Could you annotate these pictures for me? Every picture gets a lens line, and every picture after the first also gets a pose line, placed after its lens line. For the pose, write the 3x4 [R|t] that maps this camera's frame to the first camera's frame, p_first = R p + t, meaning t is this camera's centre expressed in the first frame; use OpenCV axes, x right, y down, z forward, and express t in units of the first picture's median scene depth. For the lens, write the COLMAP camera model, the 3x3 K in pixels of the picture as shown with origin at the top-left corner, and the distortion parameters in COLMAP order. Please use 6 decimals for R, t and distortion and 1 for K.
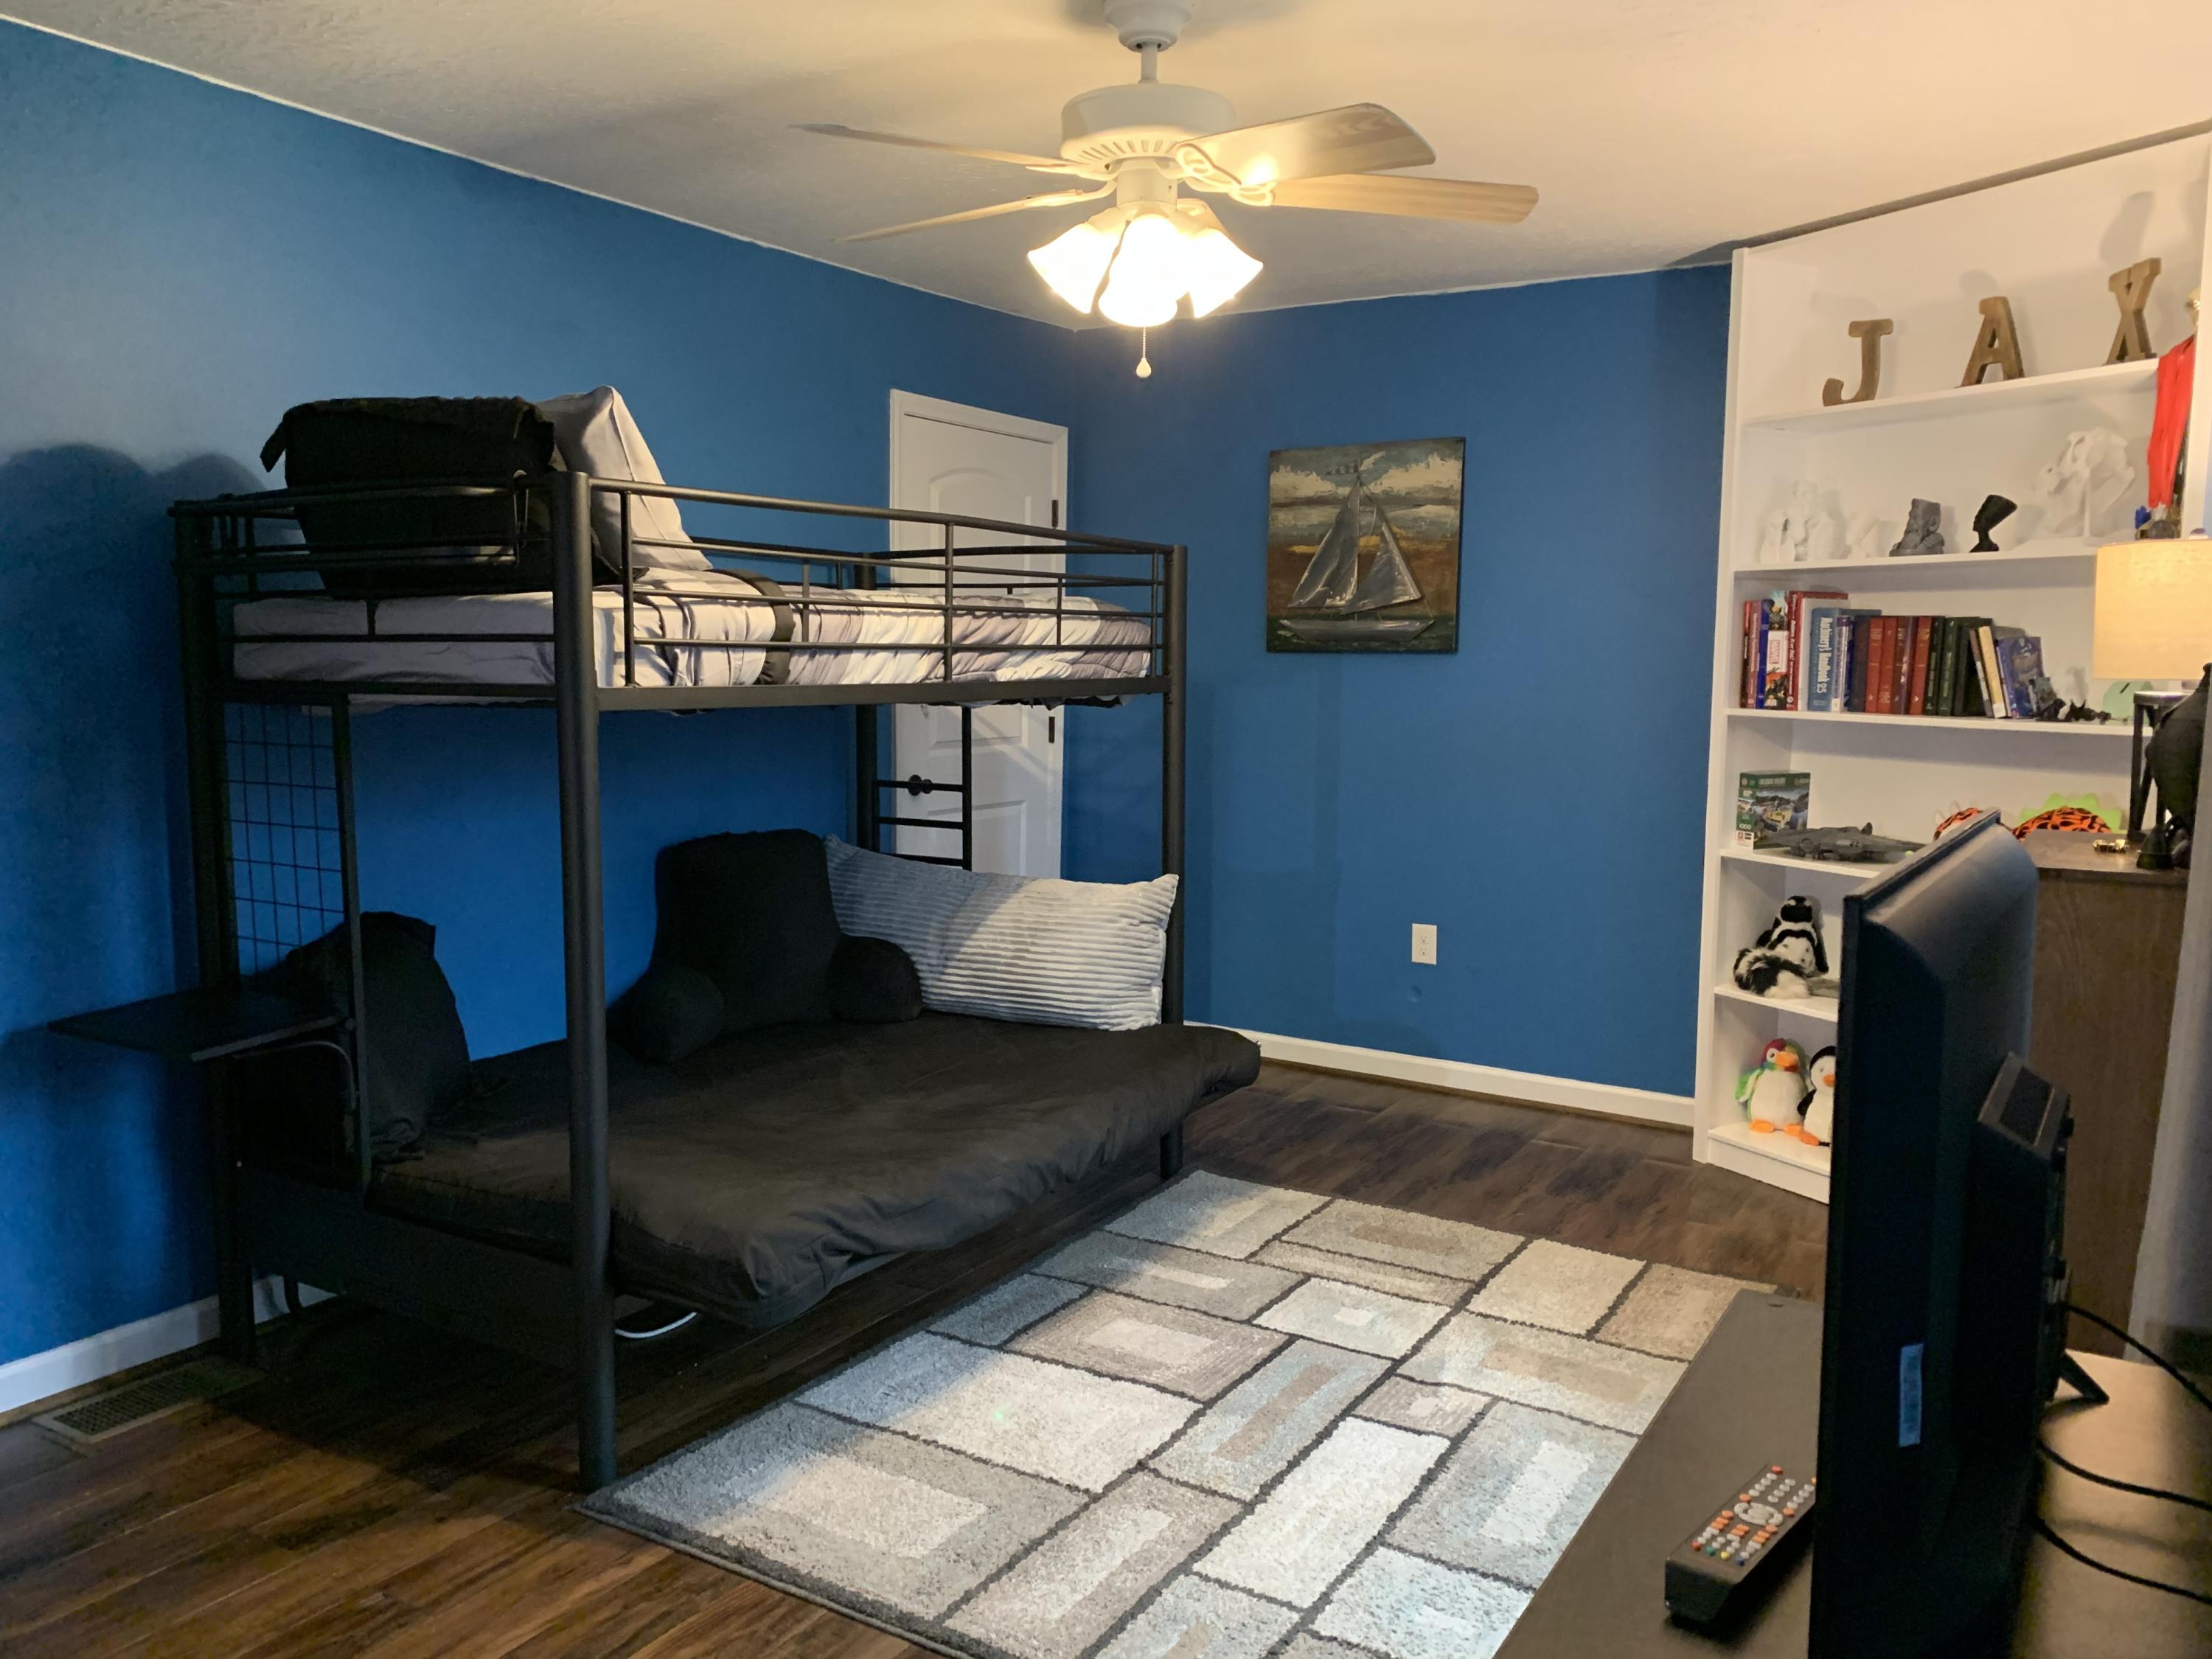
lens RADIAL K [[1732.7, 0, 1106.0], [0, 1732.7, 829.5], [0, 0, 1]] dist [0.039241, -0.000494]
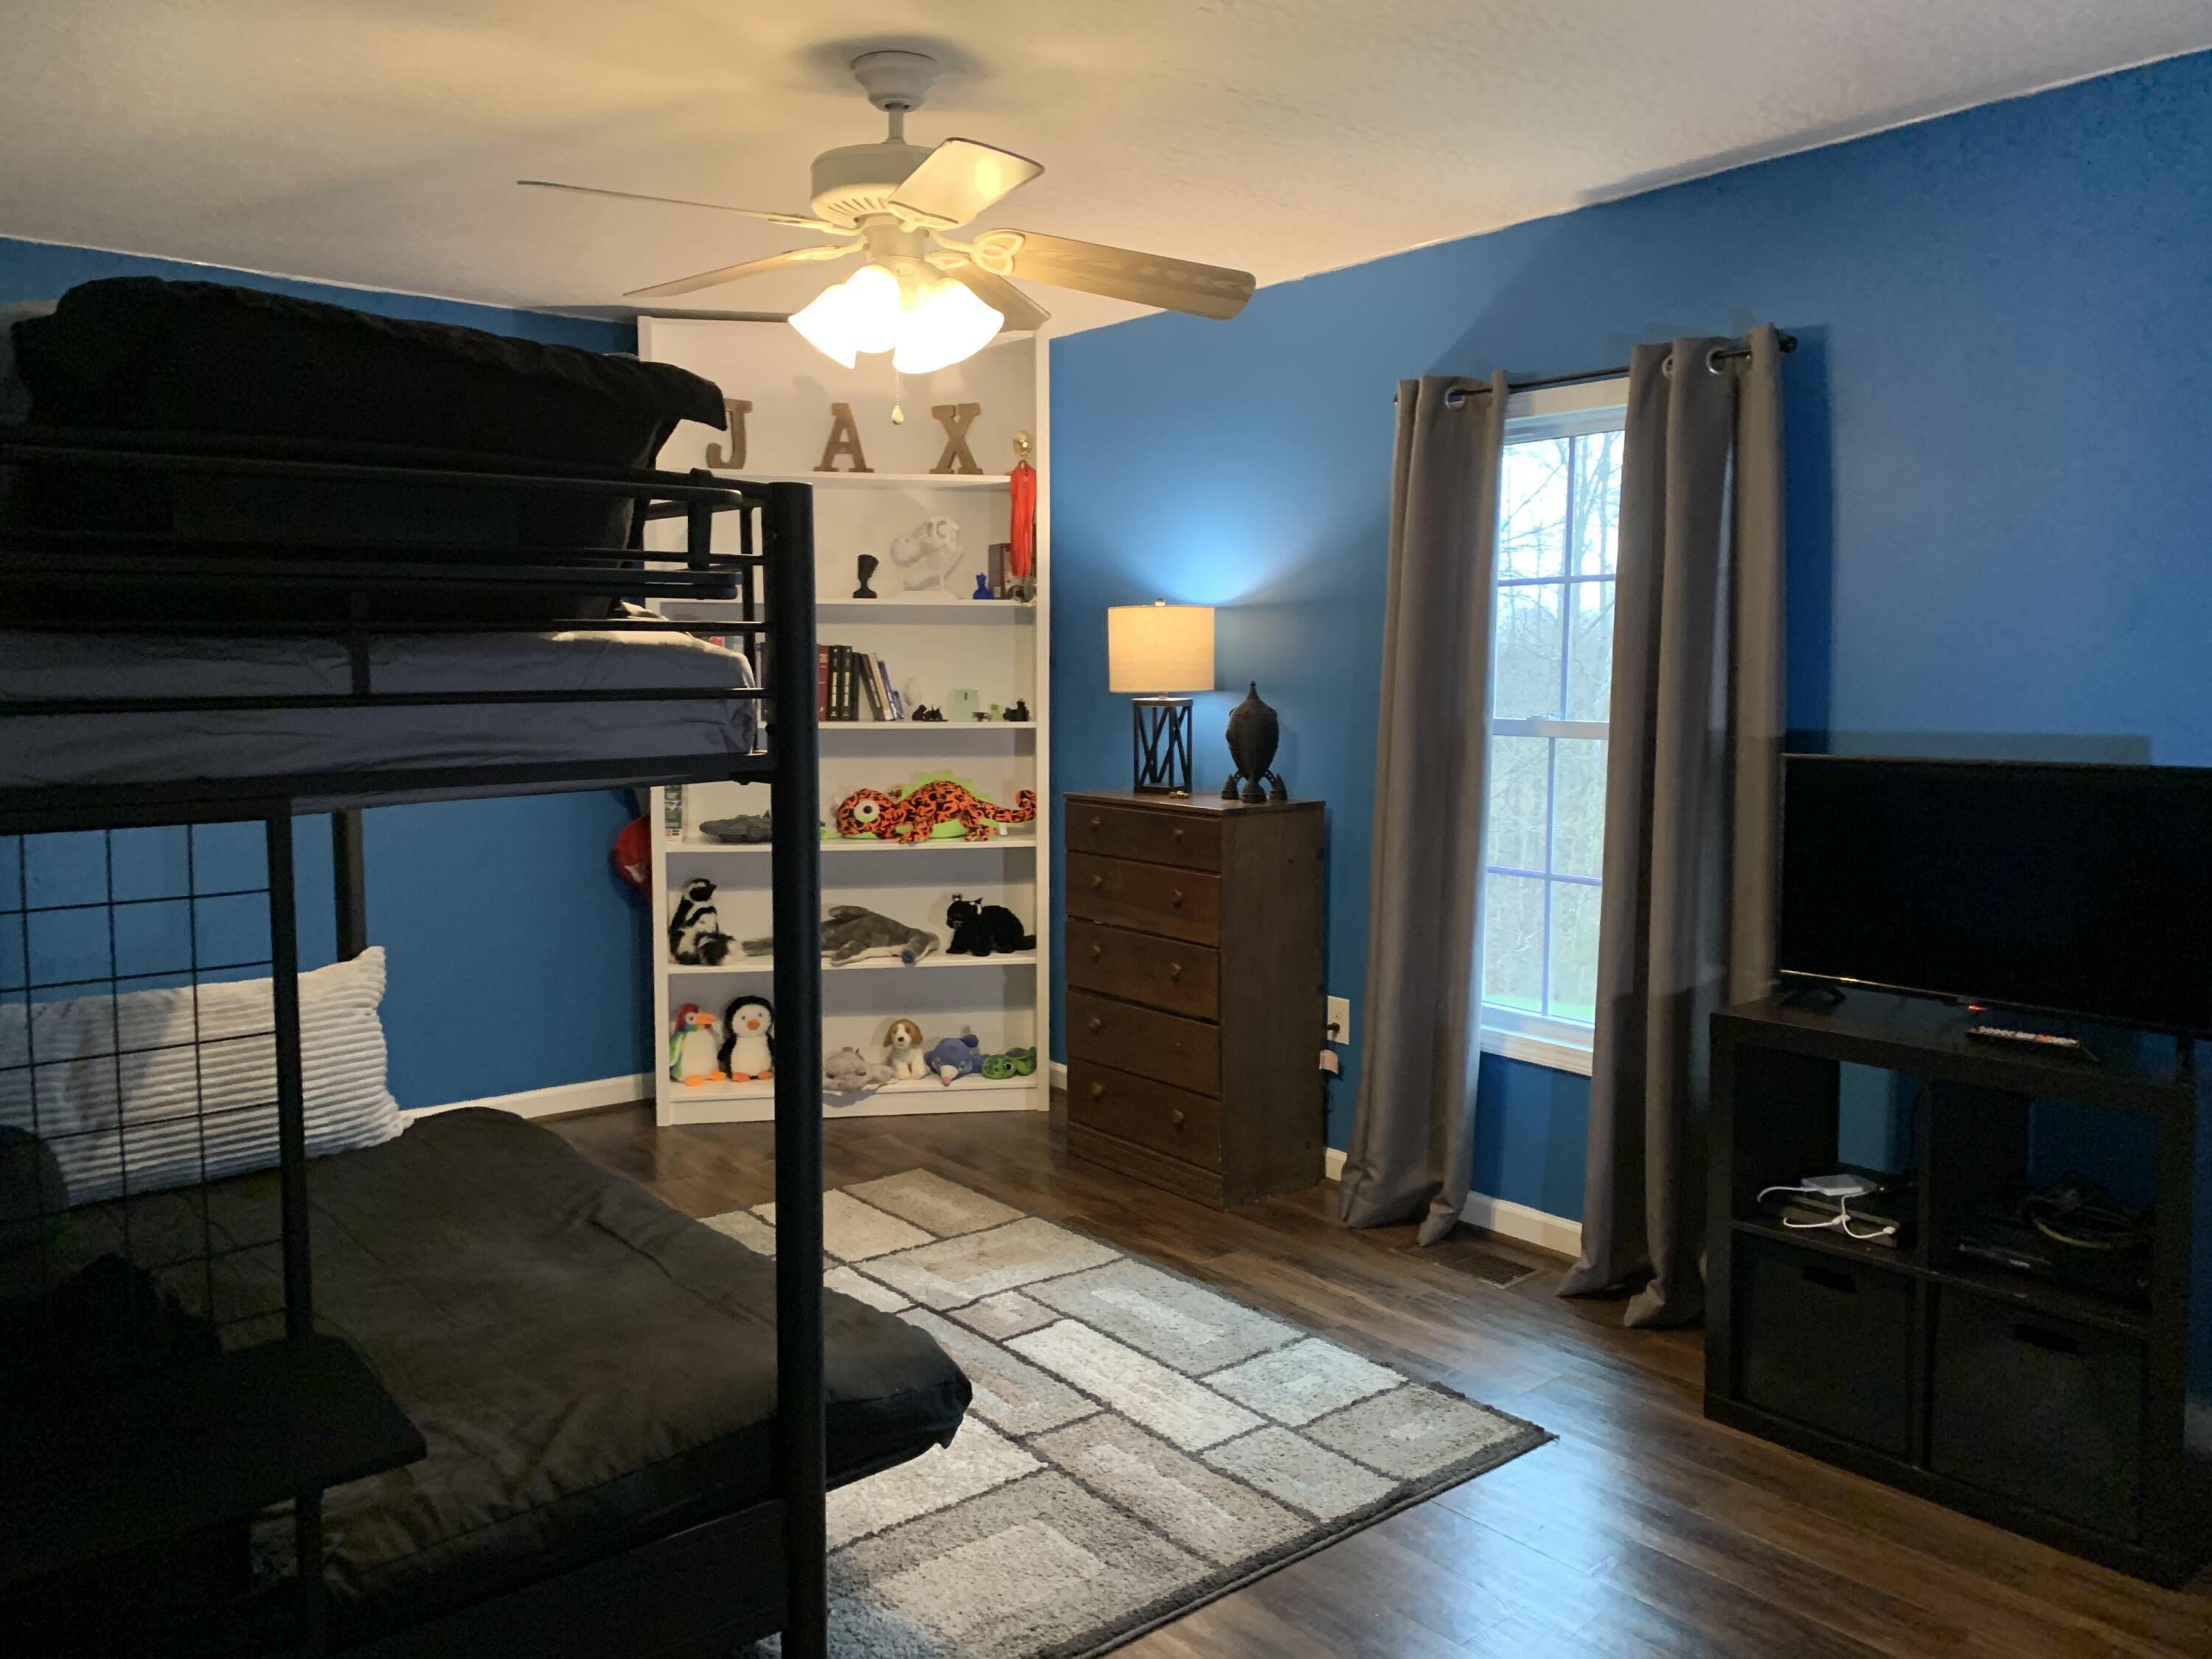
lens RADIAL K [[1682.9, 0, 1105.5], [0, 1682.9, 815.8], [0, 0, 1]] dist [0.046622, -0.000922]
pose [[0.326153, -0.097186, 0.940308, -0.865567], [0.099977, 0.992669, 0.067920, -0.080681], [-0.940015, 0.071857, 0.333478, 0.537470]]
